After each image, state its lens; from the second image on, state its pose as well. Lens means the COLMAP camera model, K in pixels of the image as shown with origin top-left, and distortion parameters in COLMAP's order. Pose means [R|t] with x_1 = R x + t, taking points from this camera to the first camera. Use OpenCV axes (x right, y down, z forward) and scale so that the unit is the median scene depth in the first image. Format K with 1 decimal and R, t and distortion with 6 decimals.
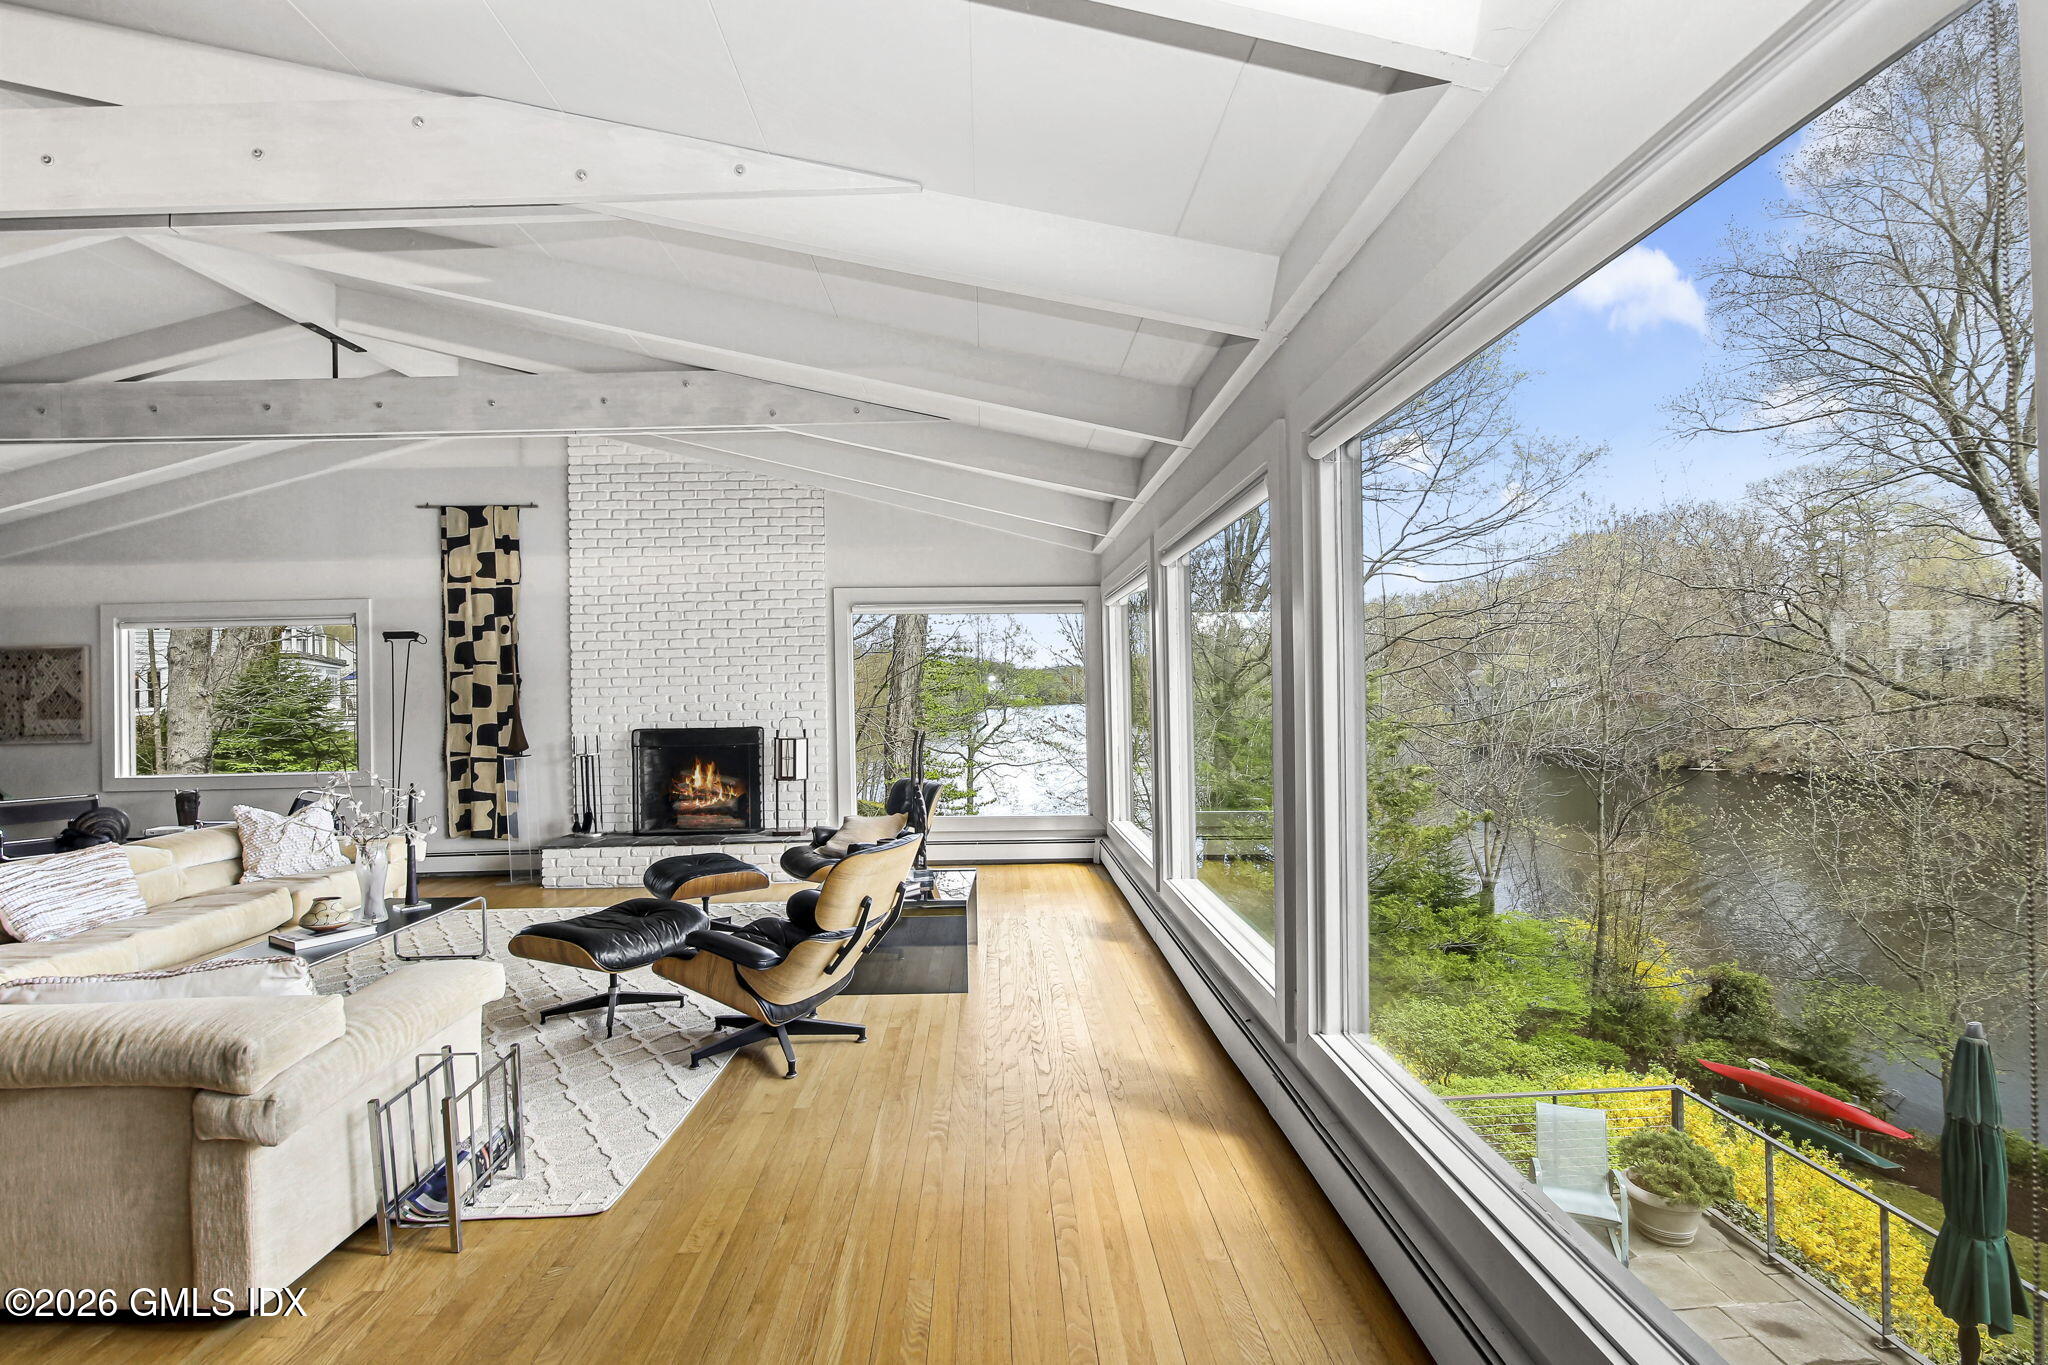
lens RADIAL K [[945.9, 0, 1033.0], [0, 945.9, 683.6], [0, 0, 1]] dist [-0.017401, 0.000903]
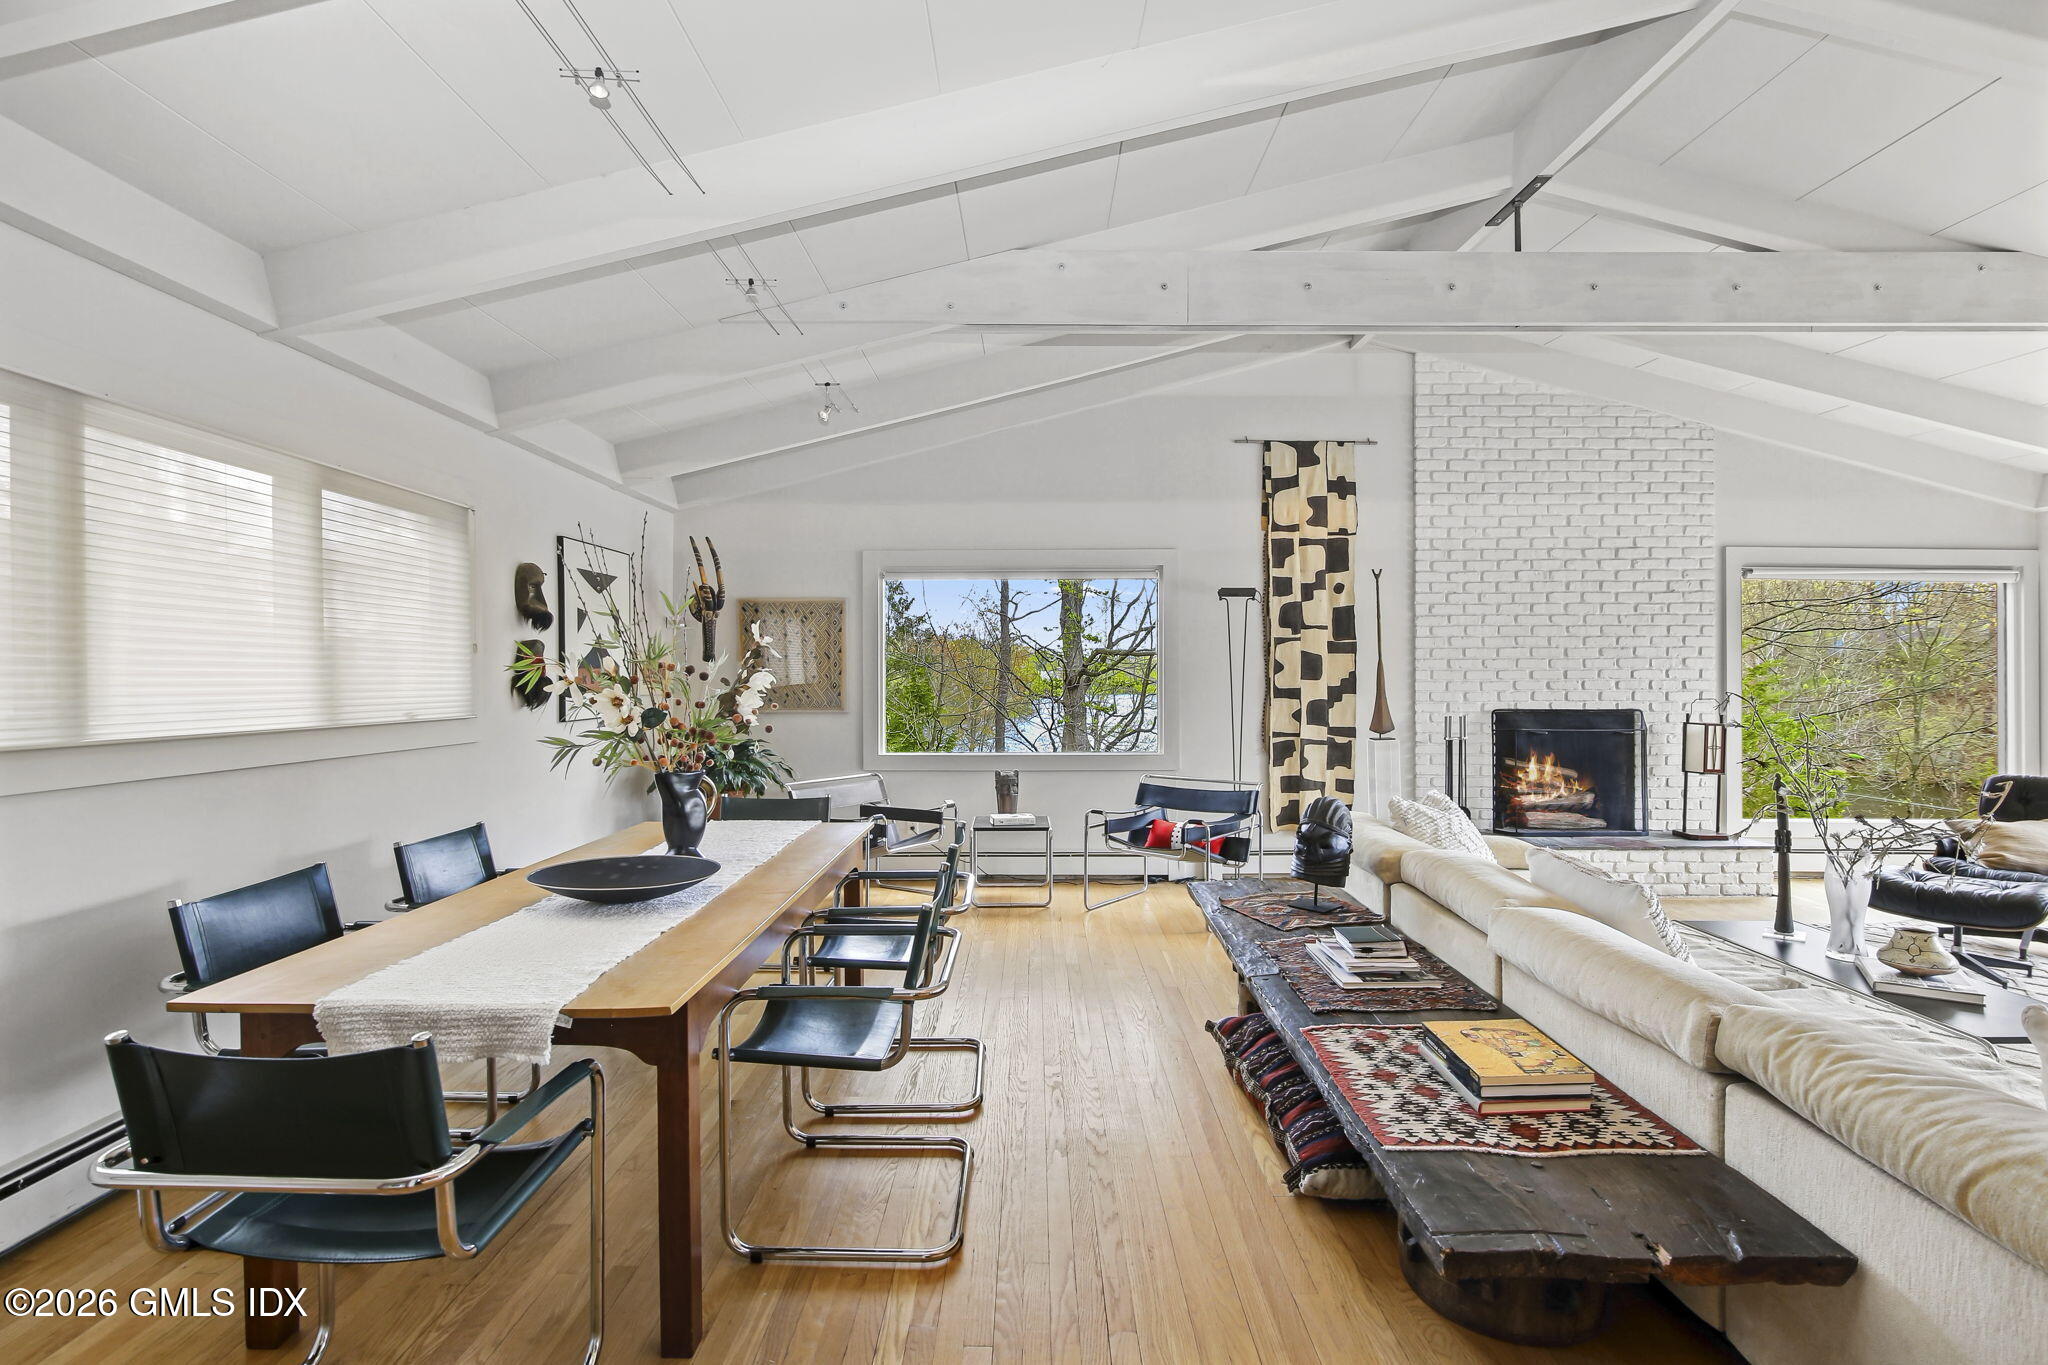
lens RADIAL K [[945.9, 0, 1016.6], [0, 945.9, 681.8], [0, 0, 1]] dist [-0.017401, 0.000903]
pose [[0.998921, 0.019513, -0.042151, -0.812144], [-0.019017, 0.999745, 0.012150, 0.021580], [0.042378, -0.011335, 0.999037, 0.140714]]
